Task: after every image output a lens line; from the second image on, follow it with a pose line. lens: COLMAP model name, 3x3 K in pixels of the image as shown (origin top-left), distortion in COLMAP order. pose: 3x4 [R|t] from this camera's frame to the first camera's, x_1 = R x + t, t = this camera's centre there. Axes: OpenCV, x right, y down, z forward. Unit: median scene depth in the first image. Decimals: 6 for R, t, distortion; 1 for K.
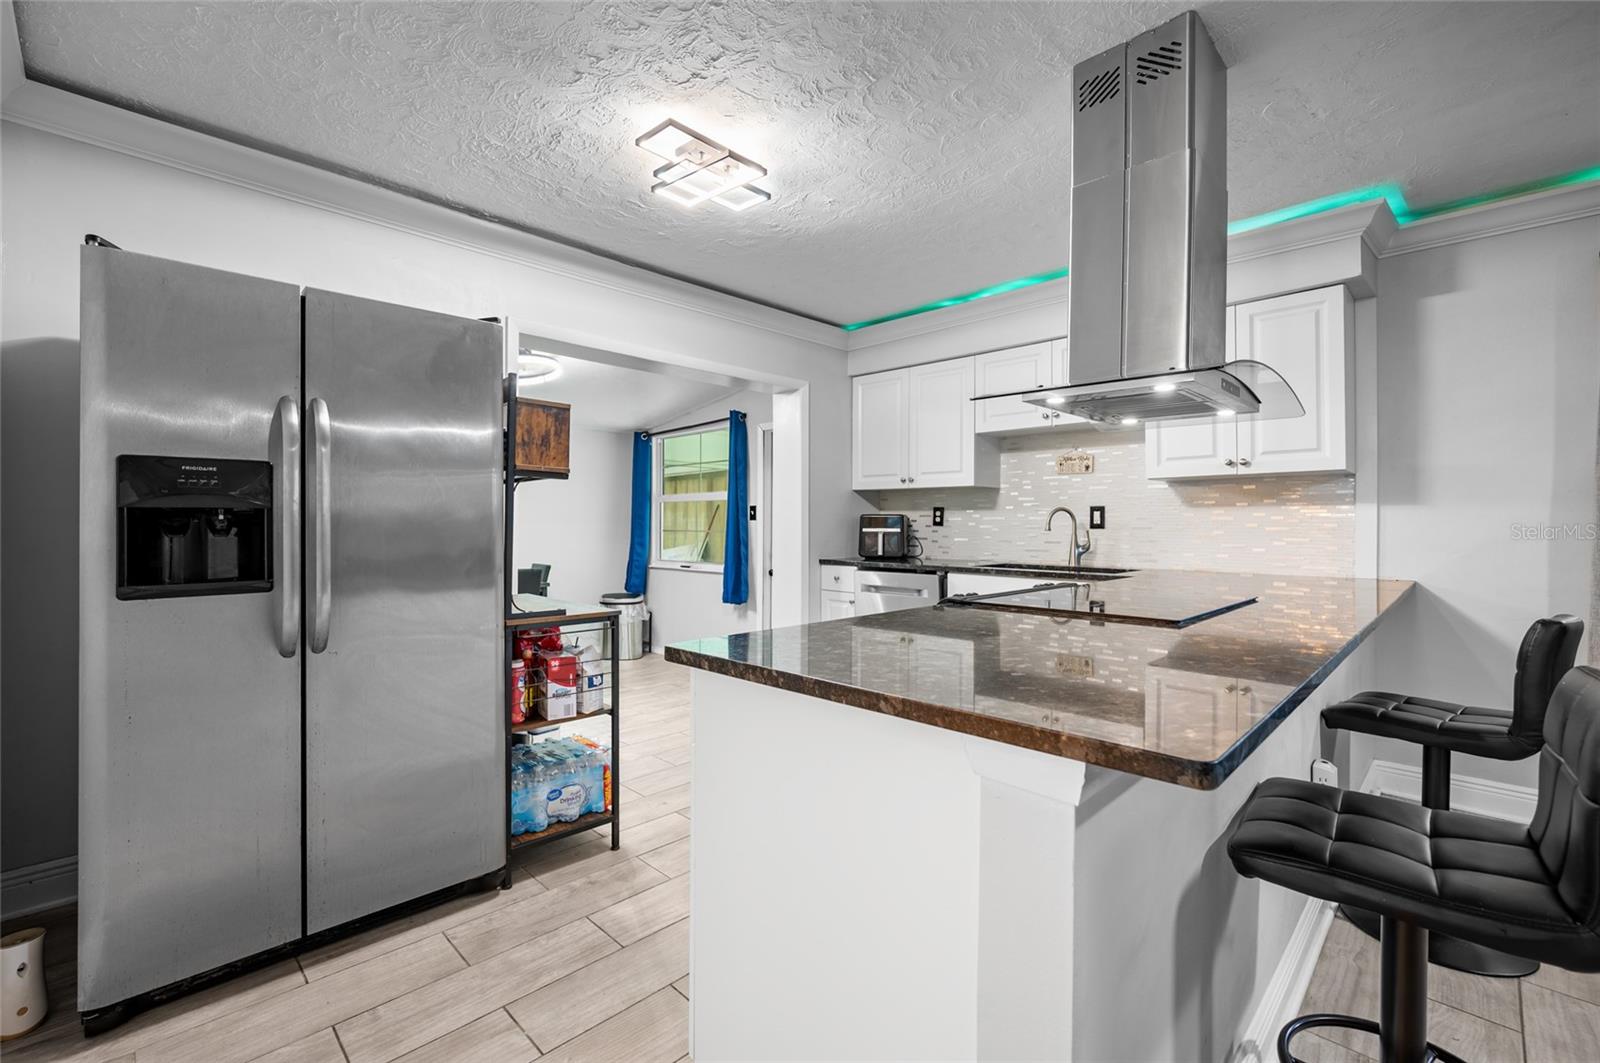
lens RADIAL K [[693.3, 0, 809.7], [0, 693.3, 521.5], [0, 0, 1]] dist [-0.006126, 0.000066]
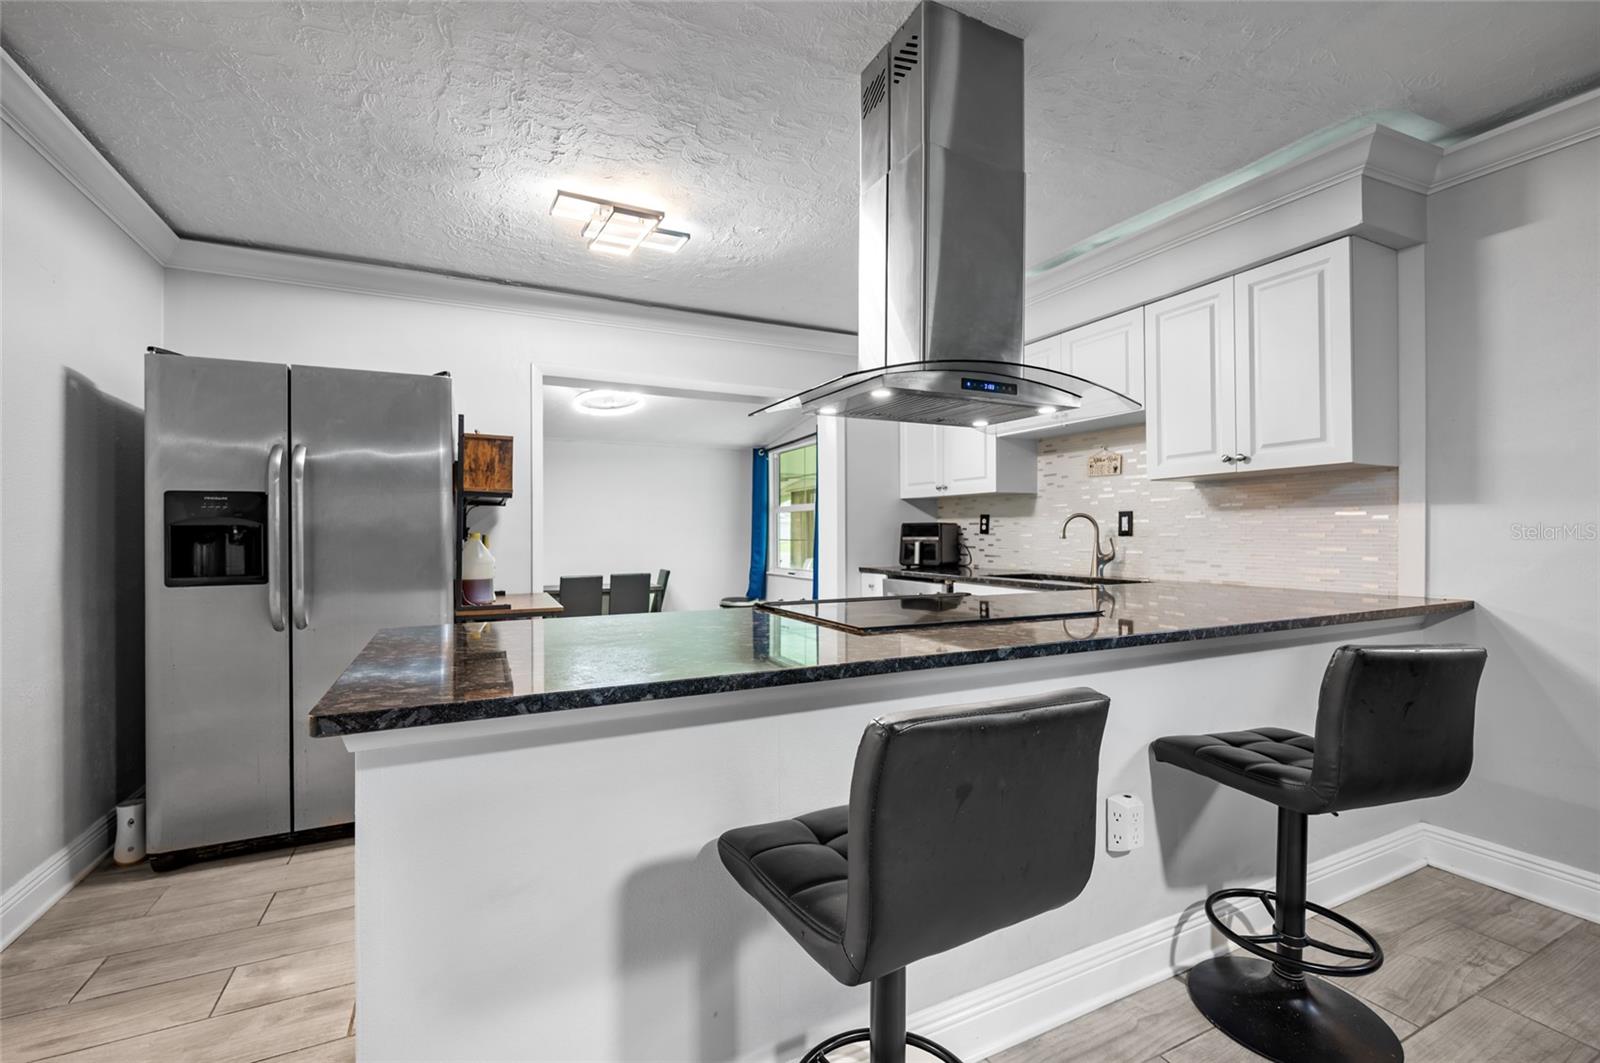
lens RADIAL K [[693.3, 0, 810.1], [0, 693.3, 536.5], [0, 0, 1]] dist [-0.006126, 0.000066]
pose [[0.945650, -0.004820, -0.325151, 0.401868], [0.007606, 0.999944, 0.007299, 0.001355], [0.325098, -0.009375, 0.945634, 0.014305]]
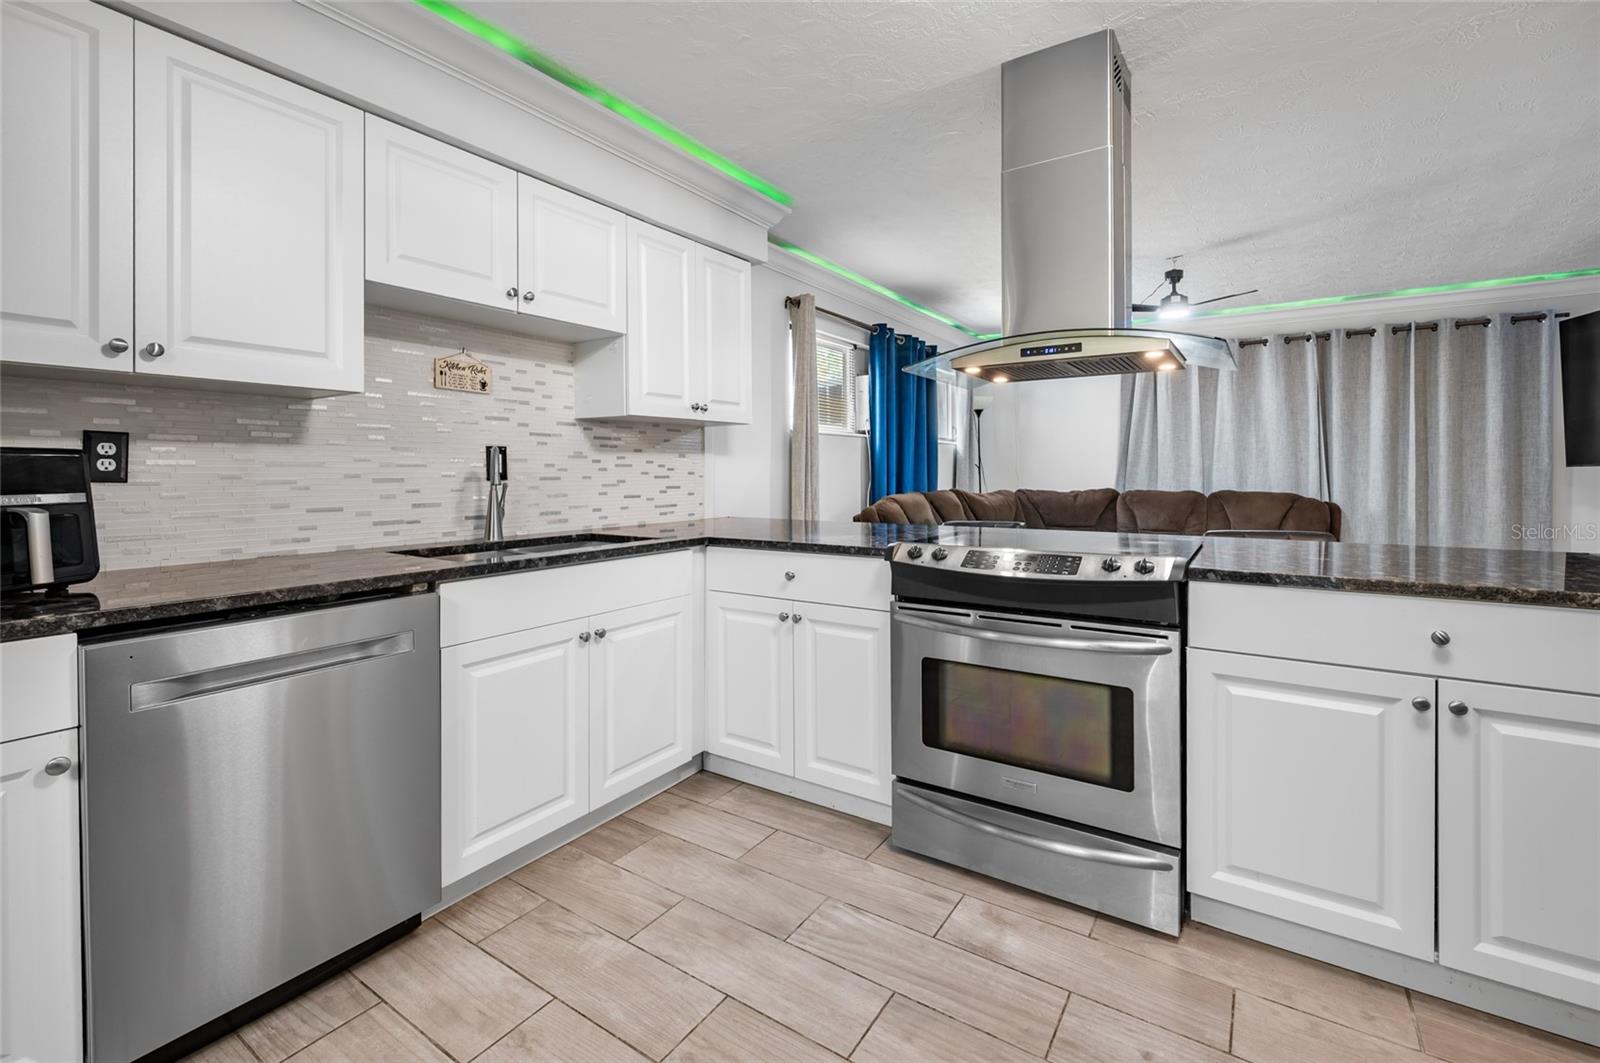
lens RADIAL K [[693.3, 0, 801.1], [0, 693.3, 478.9], [0, 0, 1]] dist [-0.006126, 0.000066]
pose [[-0.188636, -0.016582, 0.981907, -0.361002], [-0.000307, 0.999858, 0.016826, -0.002647], [-0.982047, 0.002872, -0.188614, 1.055444]]
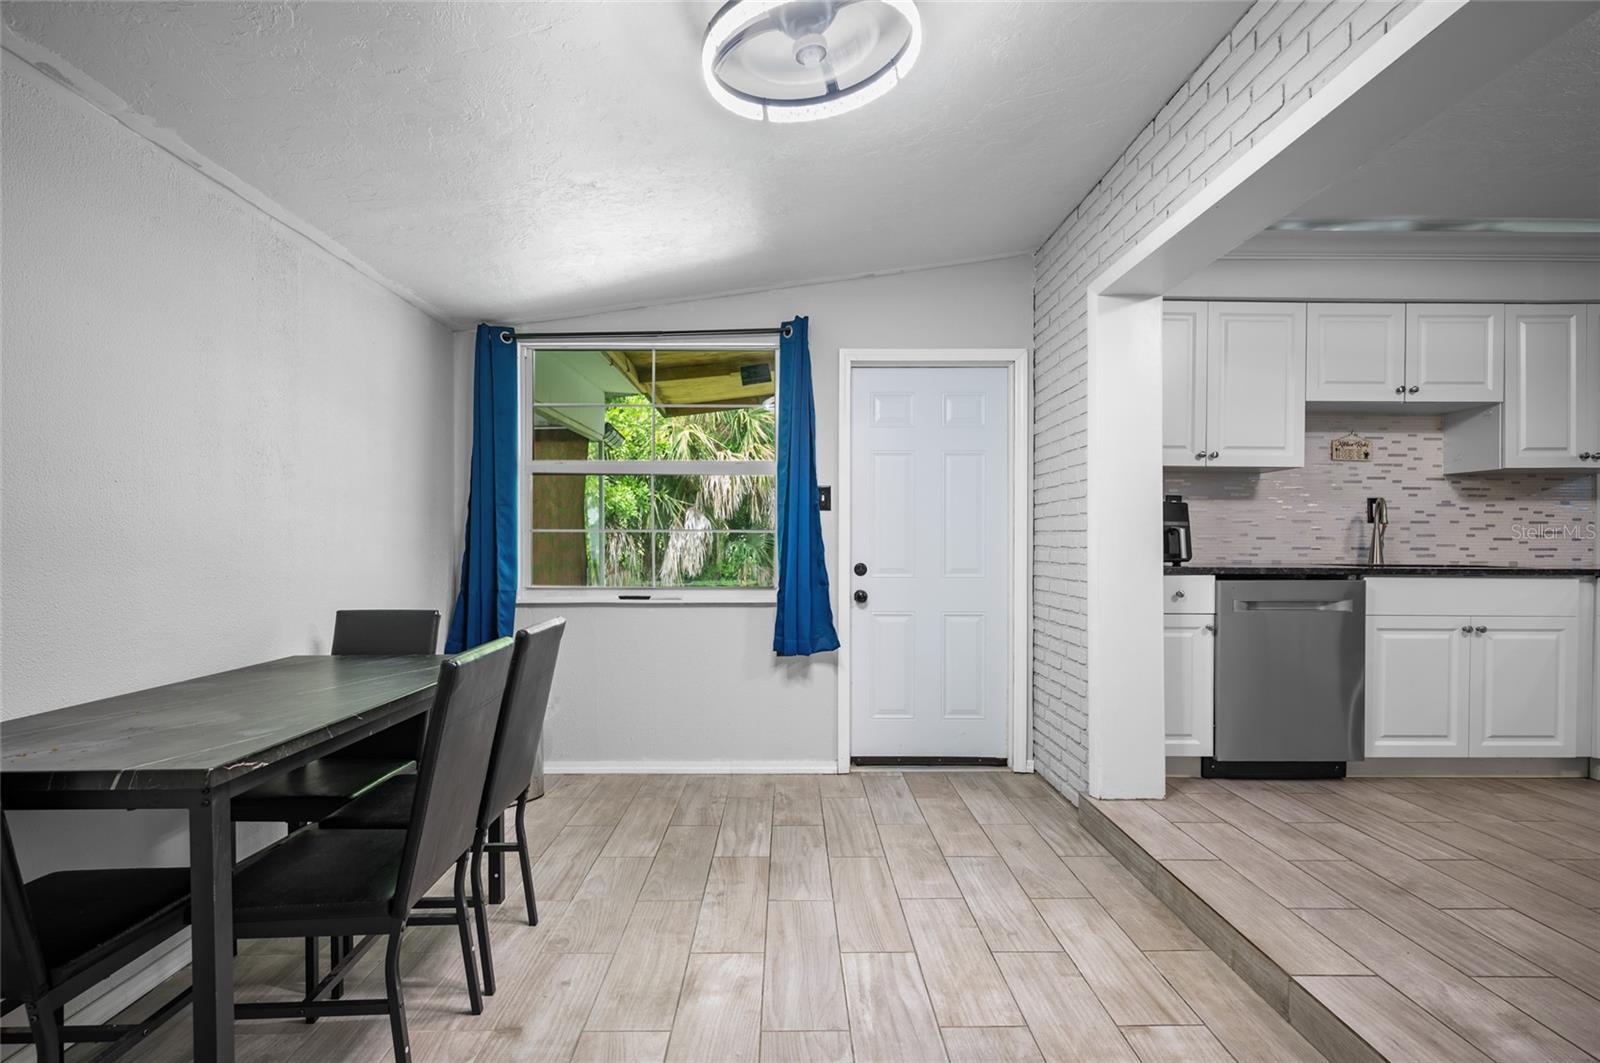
lens RADIAL K [[731.6, 0, 797.2], [0, 731.6, 545.3], [0, 0, 1]] dist [0.000625, 0.000028]
pose [[0.703675, -0.005844, 0.710498, -1.015996], [-0.001936, 0.999947, 0.010142, 0.040131], [-0.710520, -0.008512, 0.703626, 1.083730]]
